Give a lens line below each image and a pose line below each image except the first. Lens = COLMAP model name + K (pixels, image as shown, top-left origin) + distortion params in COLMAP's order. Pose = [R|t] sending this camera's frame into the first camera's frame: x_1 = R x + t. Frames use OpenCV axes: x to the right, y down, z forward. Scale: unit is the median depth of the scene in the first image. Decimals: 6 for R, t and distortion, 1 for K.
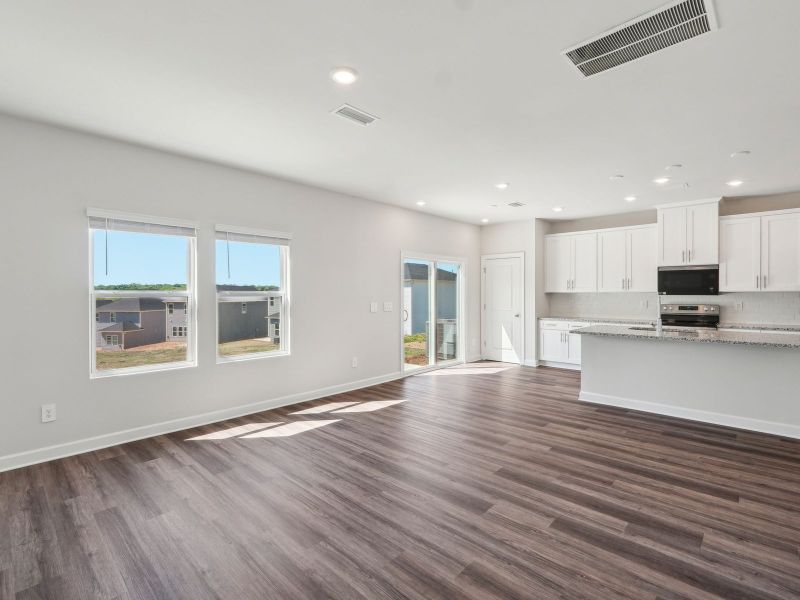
lens RADIAL K [[386.8, 0, 400.0], [0, 386.8, 300.0], [0, 0, 1]] dist [-0.006515, 0.000625]
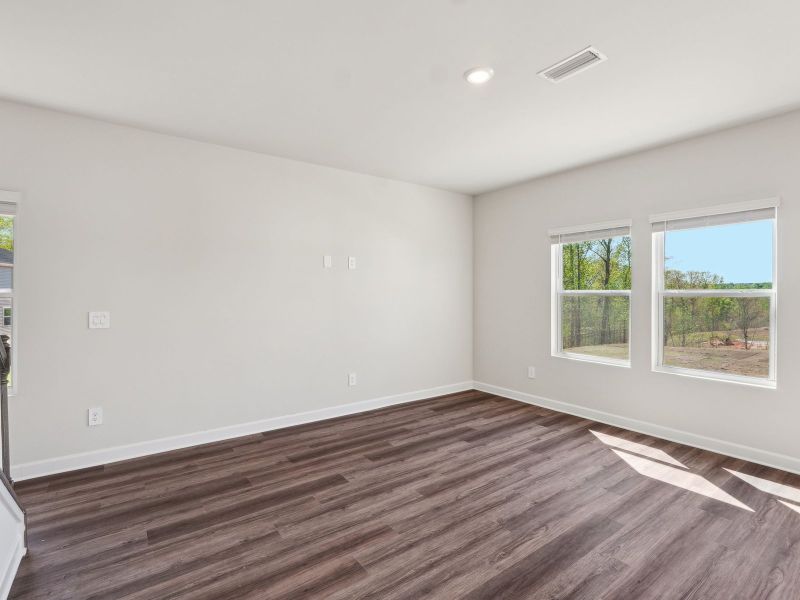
lens RADIAL K [[397.8, 0, 396.2], [0, 397.8, 288.4], [0, 0, 1]] dist [-0.004479, 0.000985]
pose [[-0.186582, -0.006892, -0.982415, 0.684856], [-0.015664, 0.999869, -0.004039, -0.017022], [0.982314, 0.014635, -0.186666, 0.738457]]
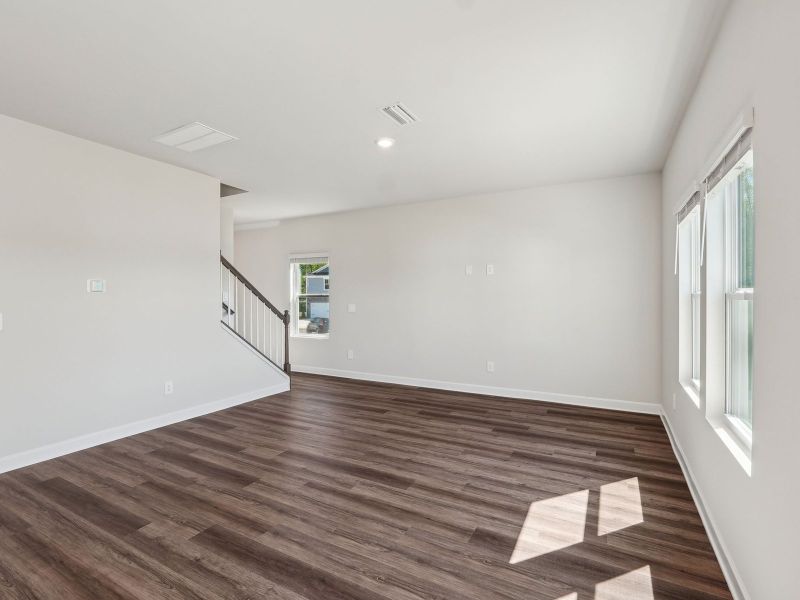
lens RADIAL K [[386.8, 0, 400.0], [0, 386.8, 300.0], [0, 0, 1]] dist [-0.006515, 0.000625]
pose [[-0.966619, 0.009426, -0.256044, 0.127776], [0.001786, 0.999547, 0.030053, -0.032164], [0.256211, 0.028592, -0.966198, 1.794450]]
